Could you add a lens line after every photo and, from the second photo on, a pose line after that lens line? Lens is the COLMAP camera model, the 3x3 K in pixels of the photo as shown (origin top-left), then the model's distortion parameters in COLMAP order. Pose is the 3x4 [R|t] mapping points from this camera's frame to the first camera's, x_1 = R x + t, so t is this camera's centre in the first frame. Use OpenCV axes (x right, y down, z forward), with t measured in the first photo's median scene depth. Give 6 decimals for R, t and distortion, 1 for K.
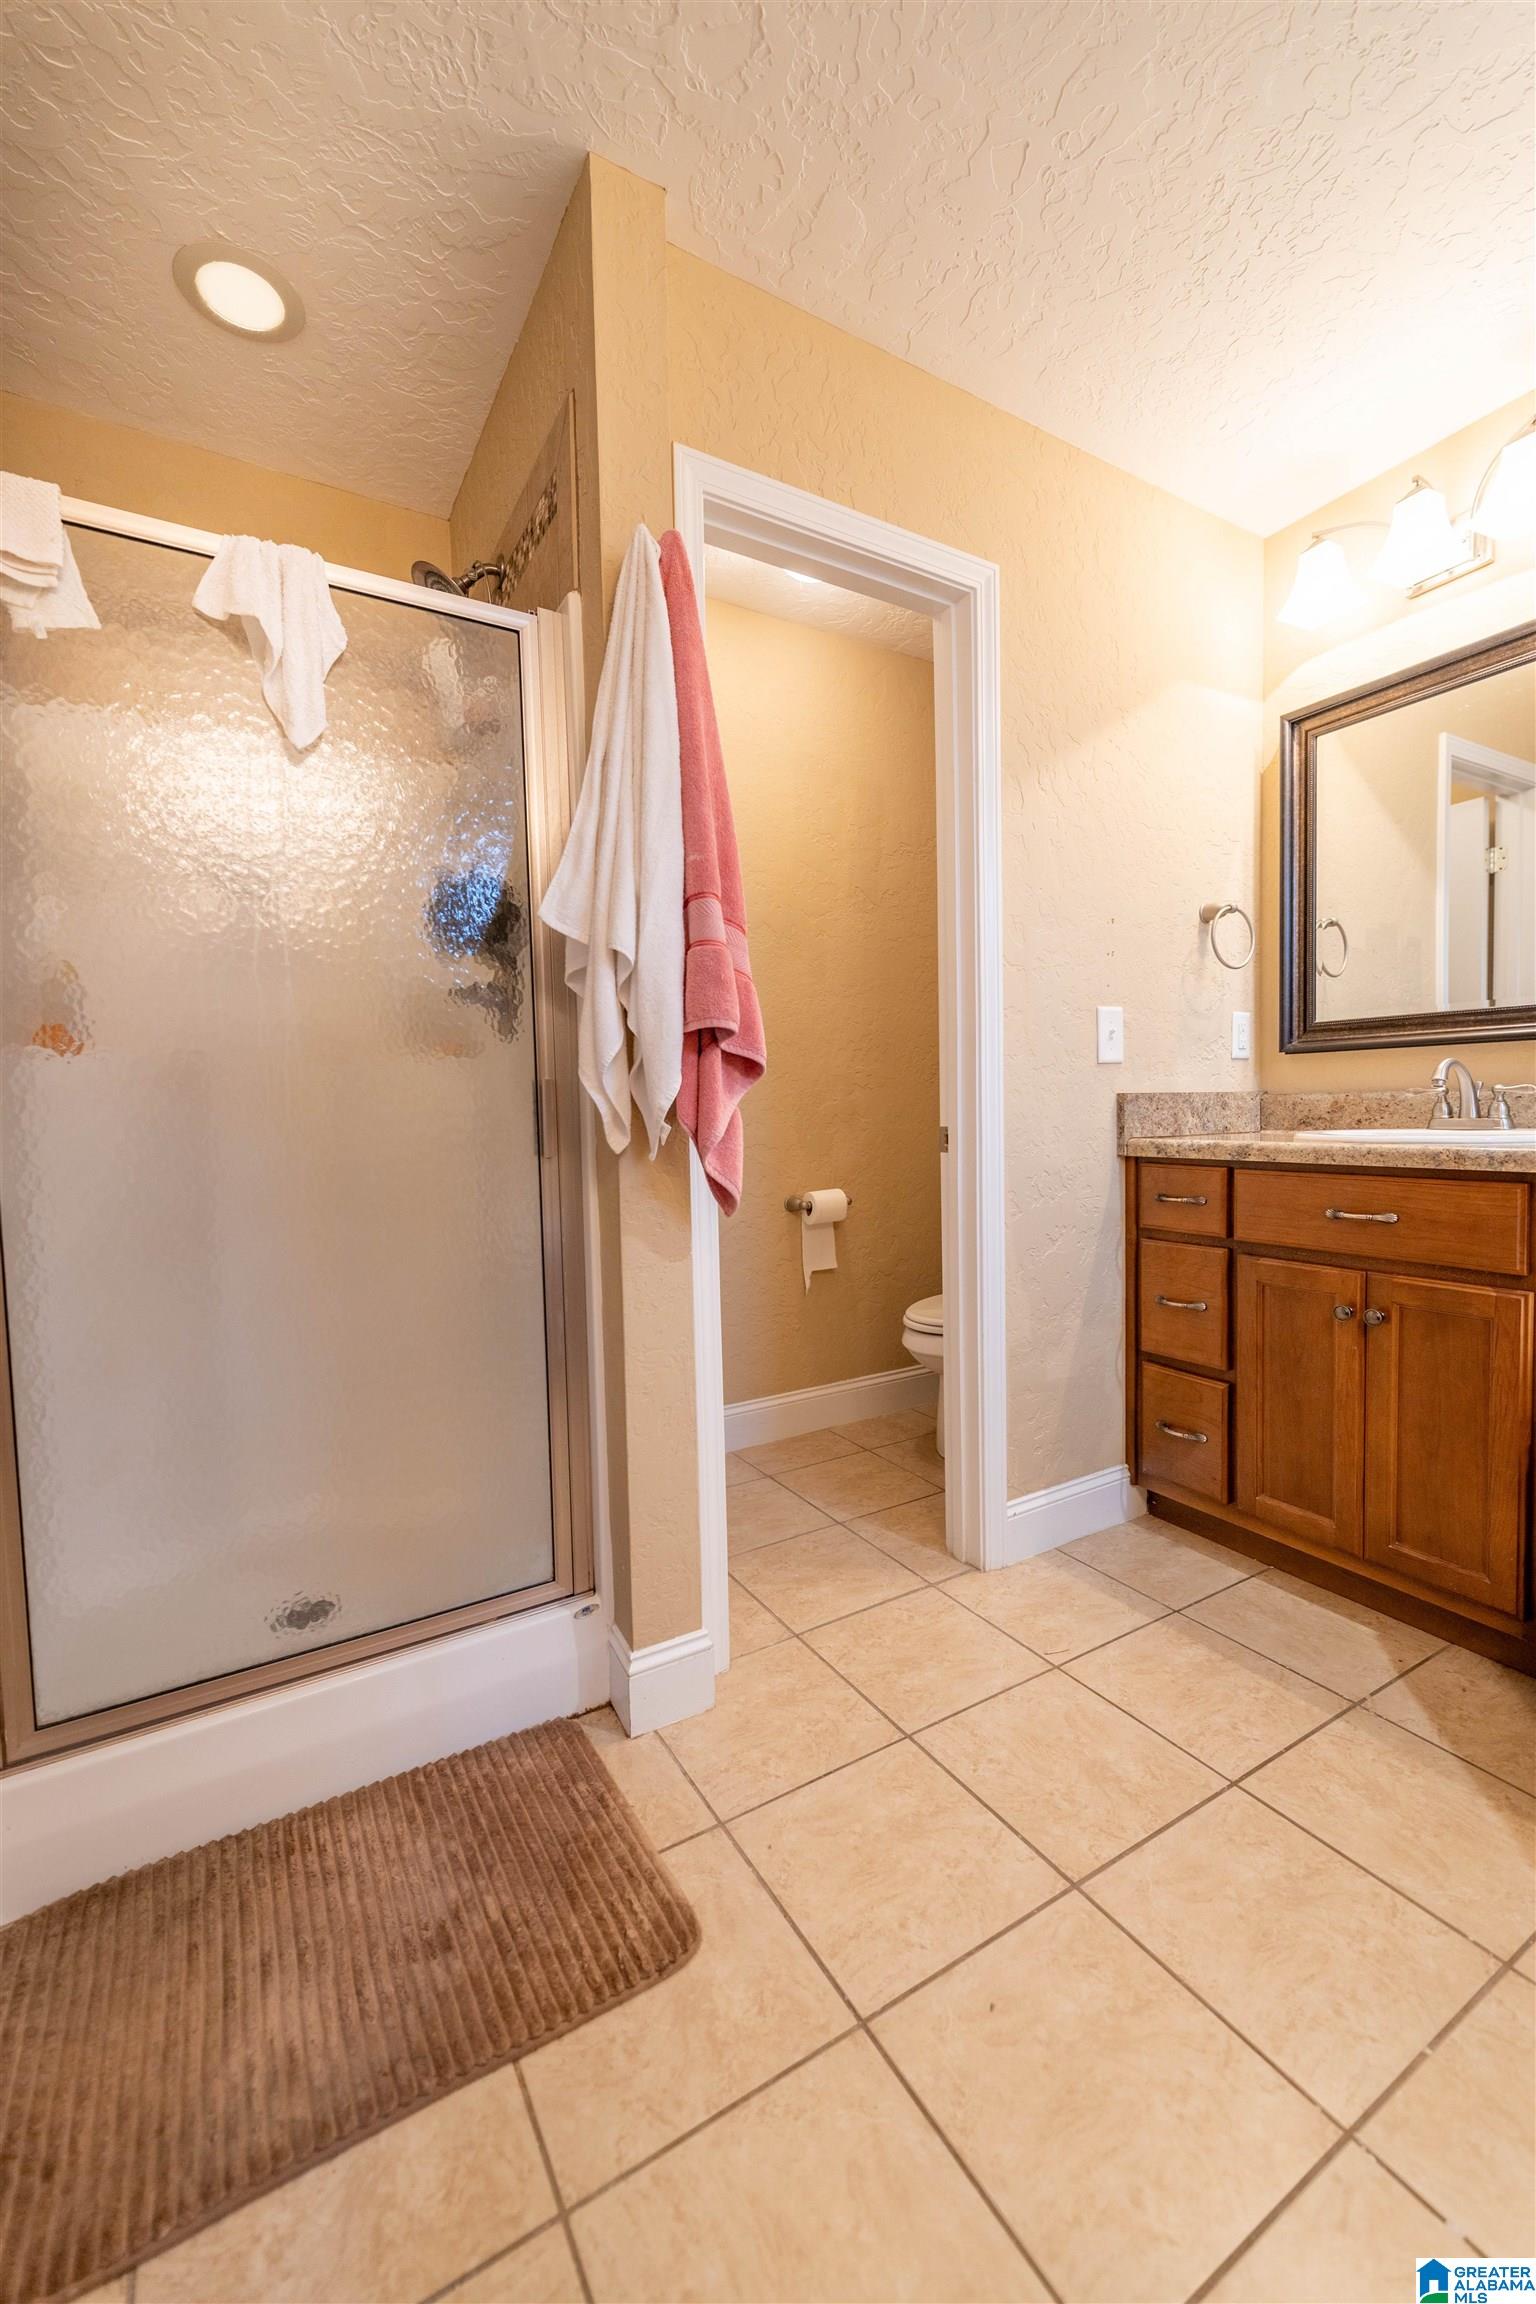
lens RADIAL K [[922.0, 0, 767.5], [0, 922.0, 1147.3], [0, 0, 1]] dist [0.000513, -0.000359]
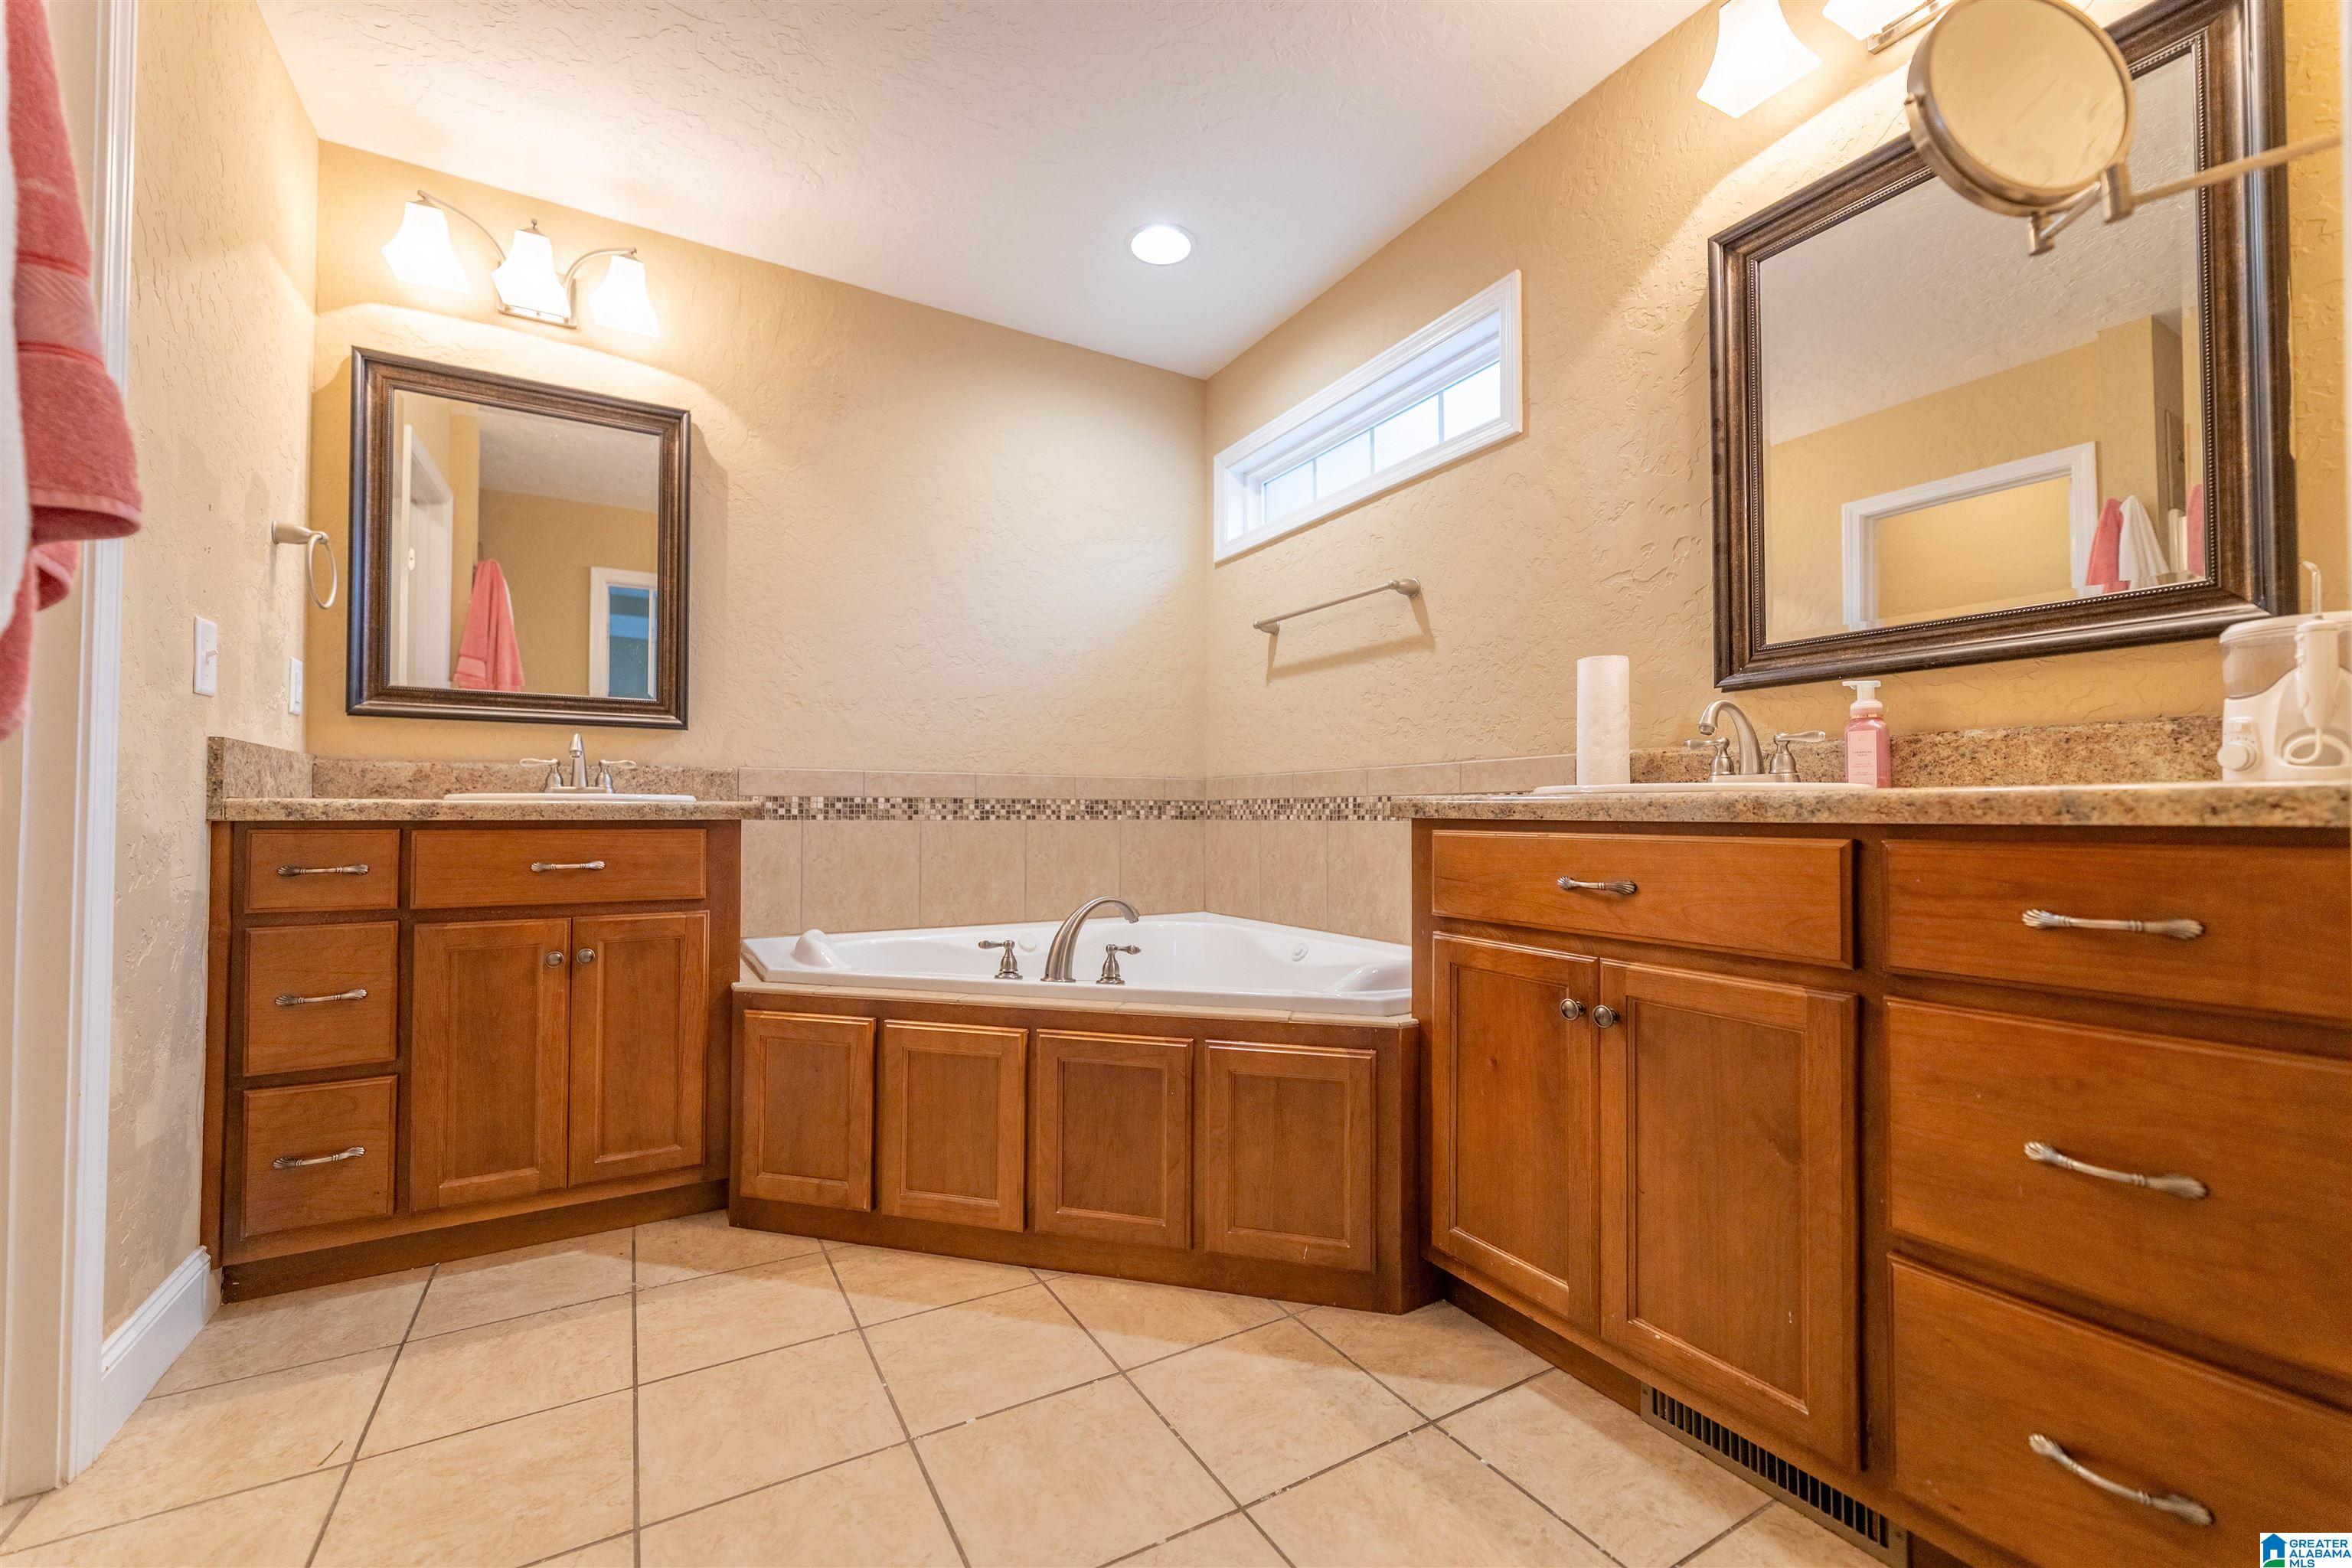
lens RADIAL K [[941.3, 0, 1171.3], [0, 941.3, 792.9], [0, 0, 1]] dist [0.000513, -0.000359]
pose [[0.009299, 0.046335, 0.998883, -0.432738], [0.042712, 0.997996, -0.046692, 0.064995], [-0.999044, 0.043098, 0.007302, 0.255749]]
